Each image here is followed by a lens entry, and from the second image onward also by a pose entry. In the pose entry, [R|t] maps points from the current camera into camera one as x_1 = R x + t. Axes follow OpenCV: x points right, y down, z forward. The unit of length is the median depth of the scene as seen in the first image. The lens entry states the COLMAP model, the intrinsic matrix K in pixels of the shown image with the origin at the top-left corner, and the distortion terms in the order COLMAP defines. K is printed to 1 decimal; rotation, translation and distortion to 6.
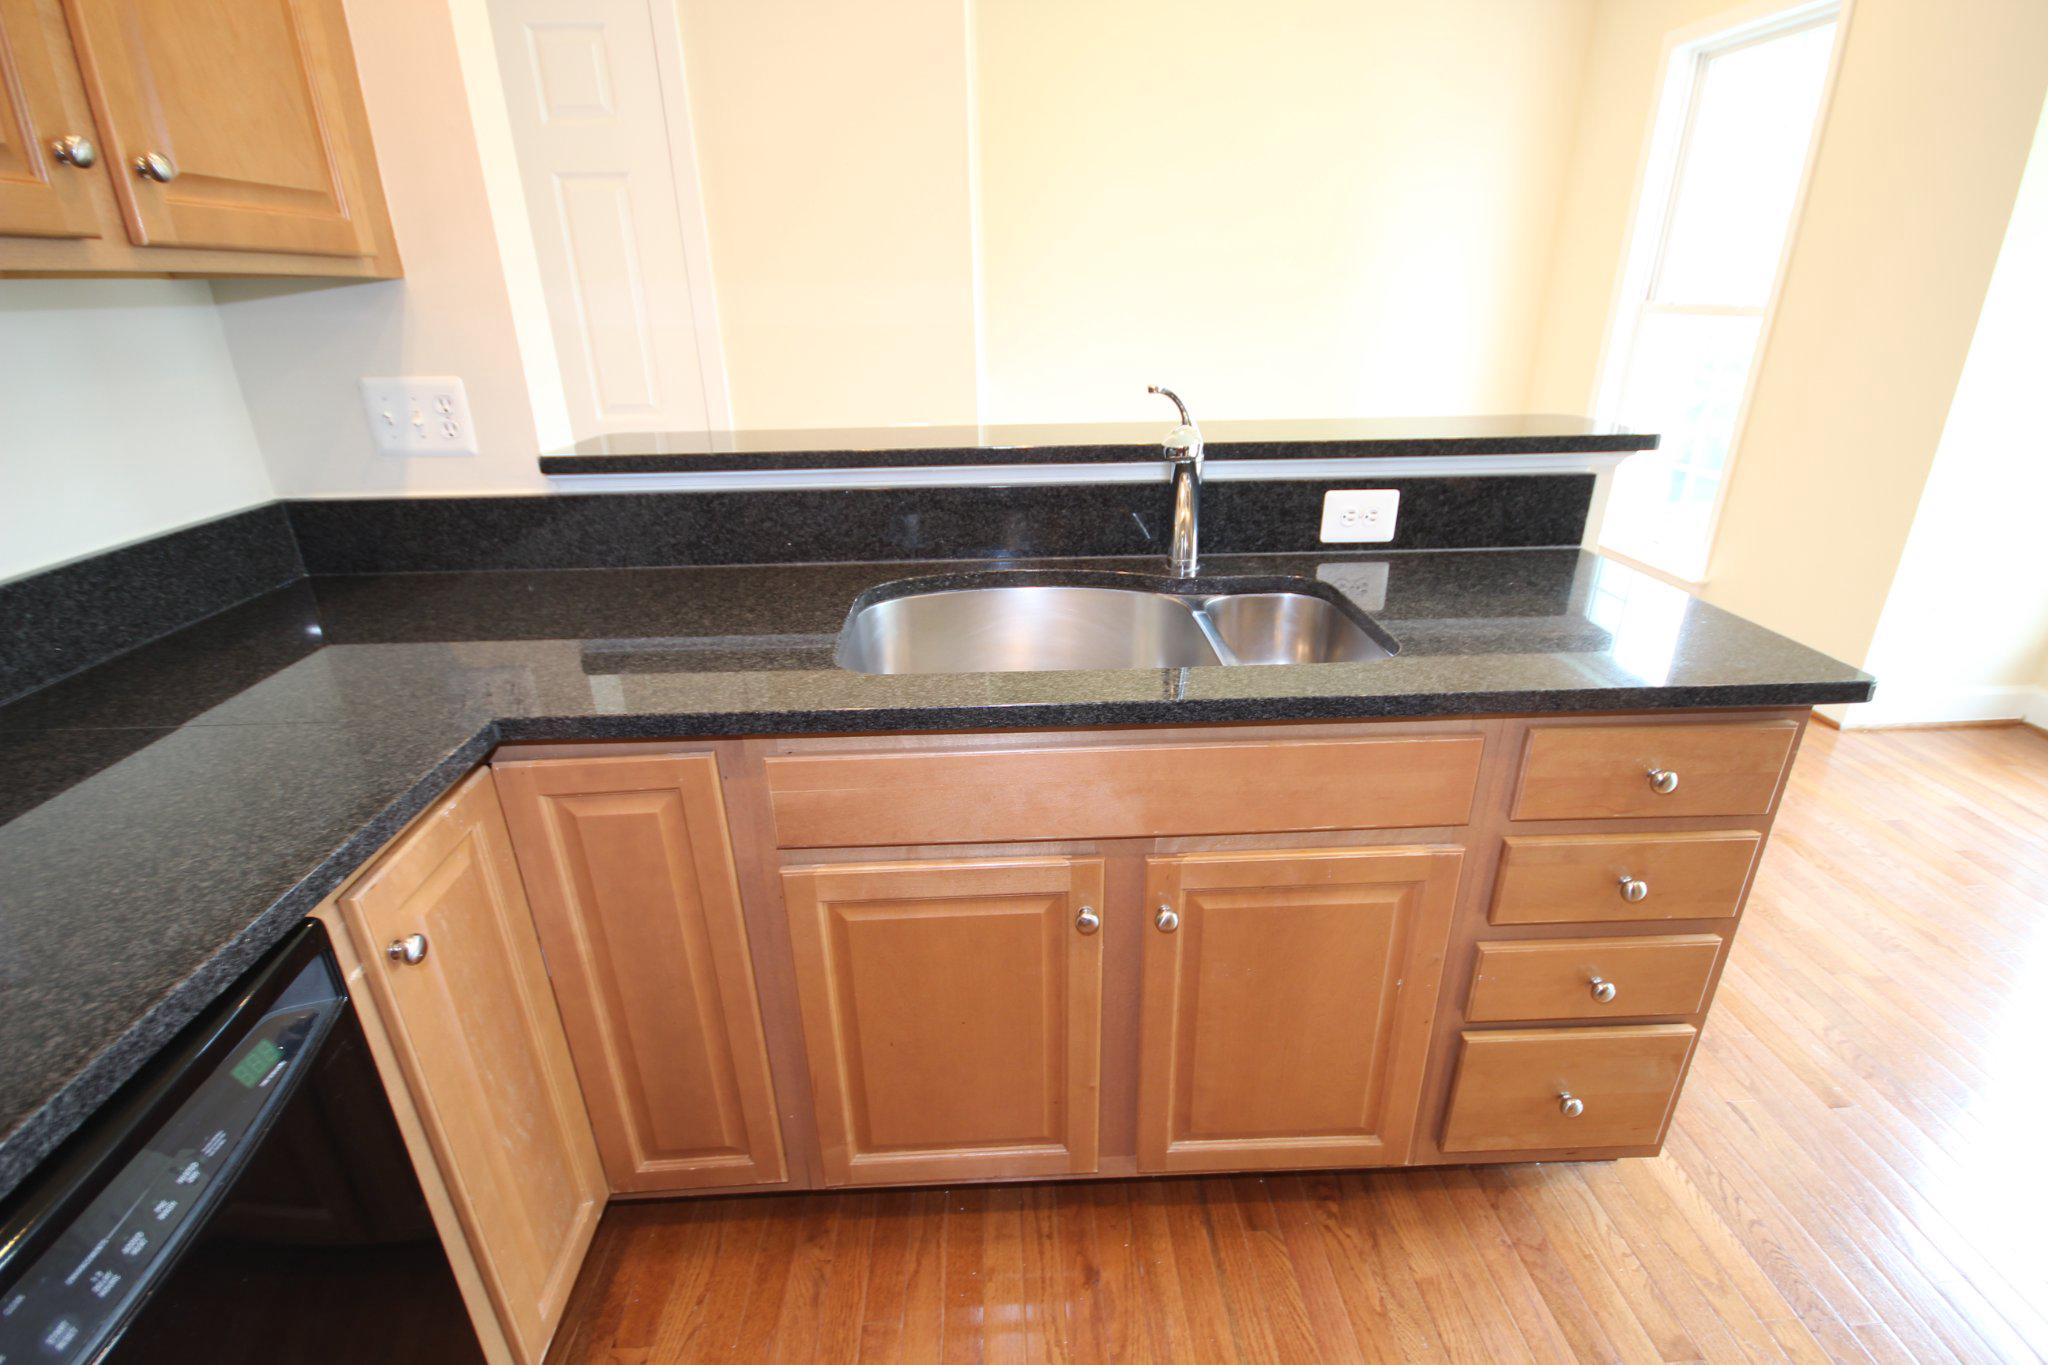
lens RADIAL K [[952.7, 0, 1027.0], [0, 952.7, 683.9], [0, 0, 1]] dist [0.001223, -0.003100]
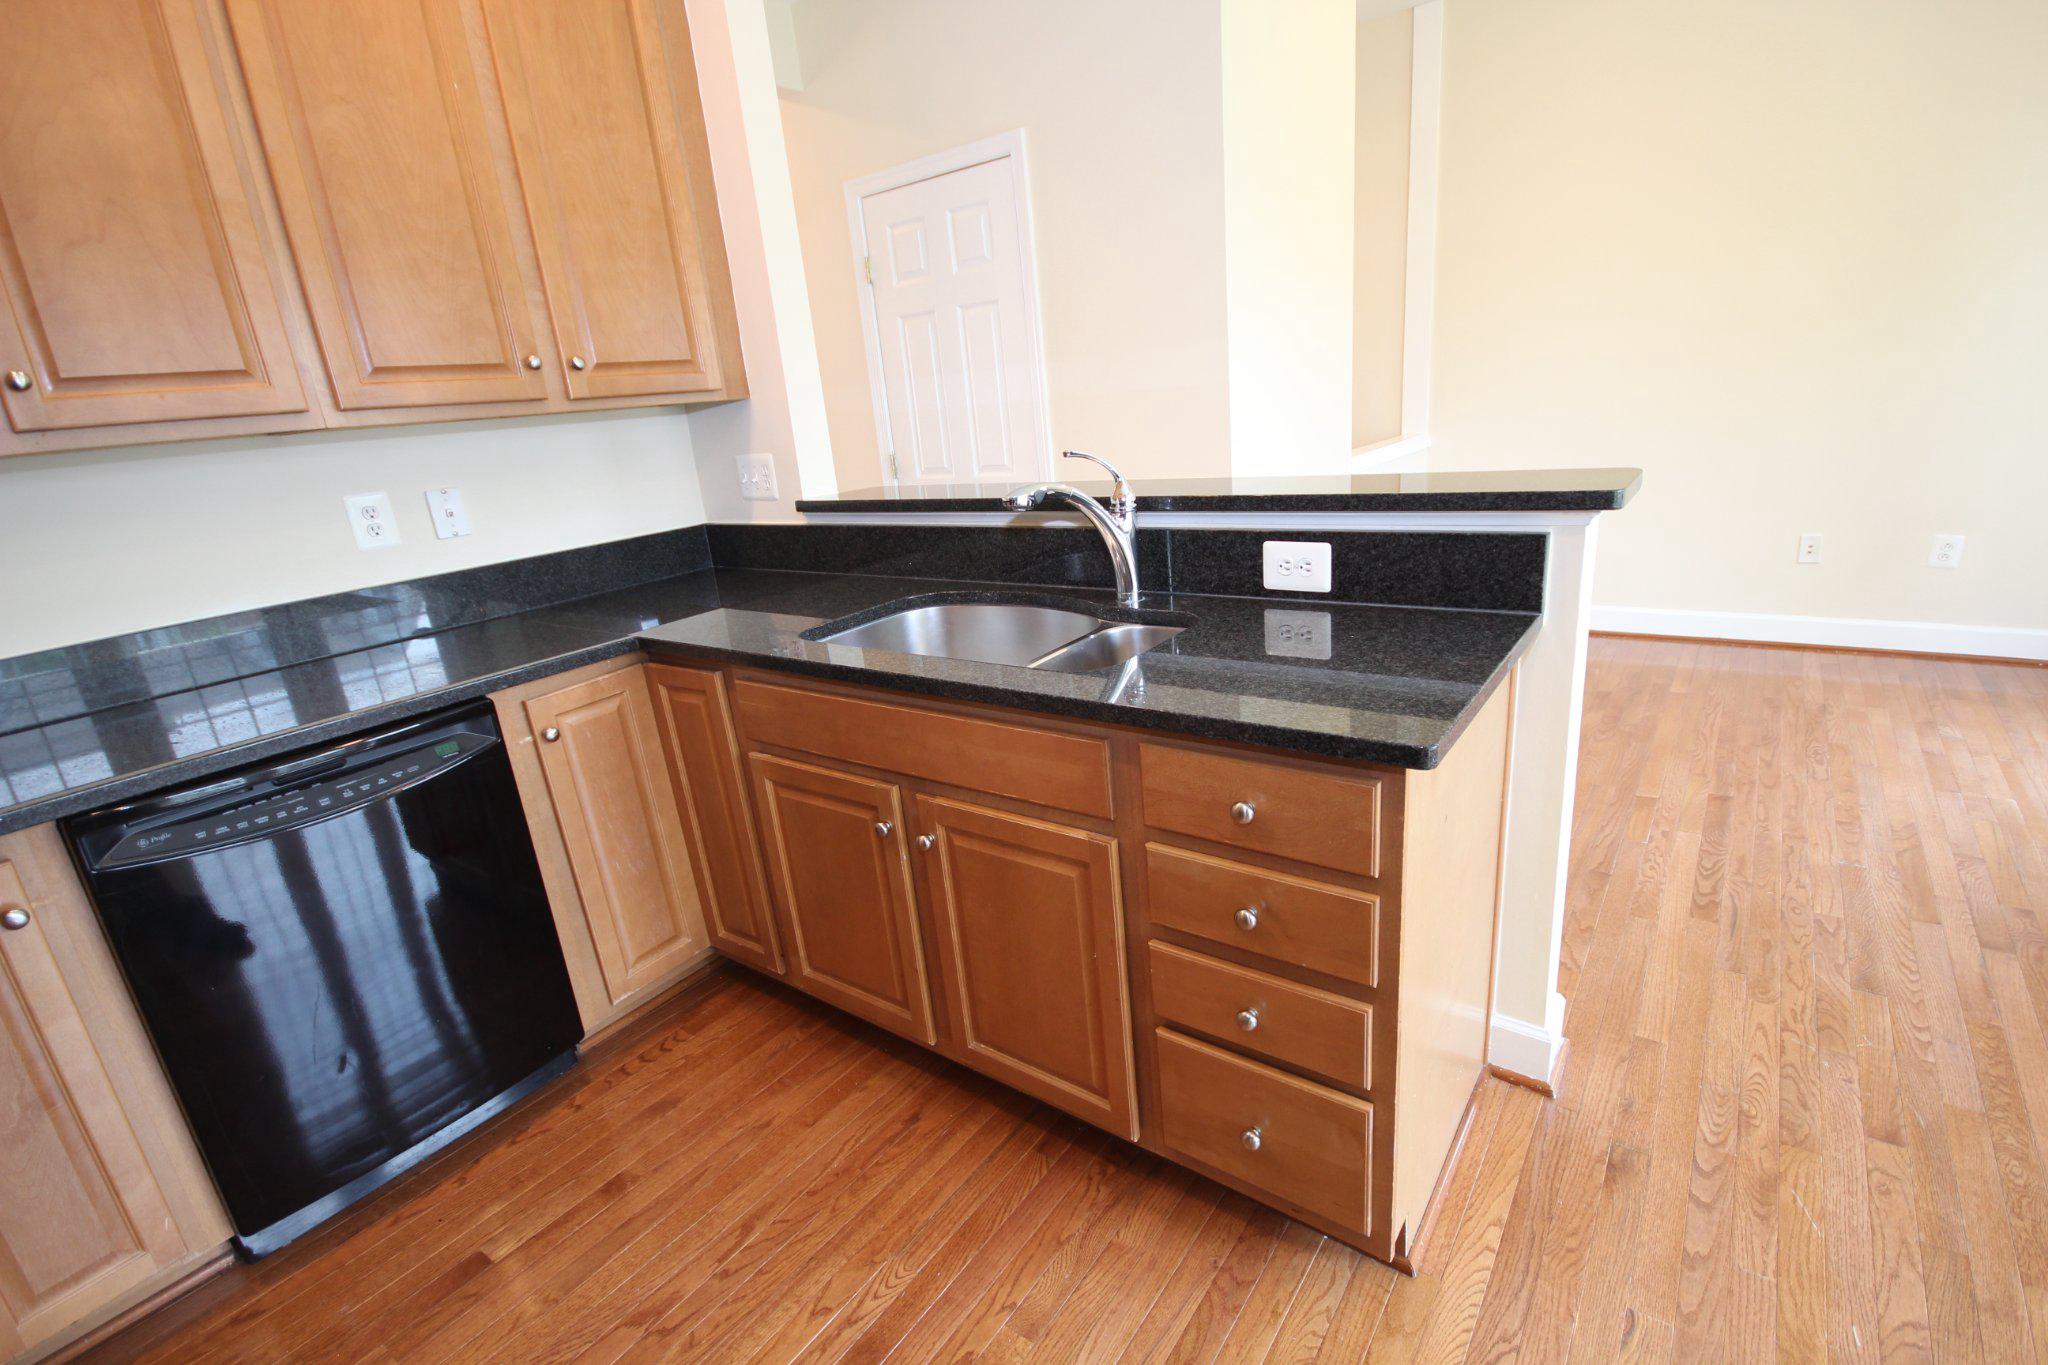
lens RADIAL K [[952.7, 0, 1040.1], [0, 952.7, 685.8], [0, 0, 1]] dist [0.001223, -0.003100]
pose [[0.777019, 0.131036, -0.615687, 0.833028], [-0.163380, 0.986556, 0.003777, -0.003251], [0.607905, 0.097656, 0.787982, 0.008369]]
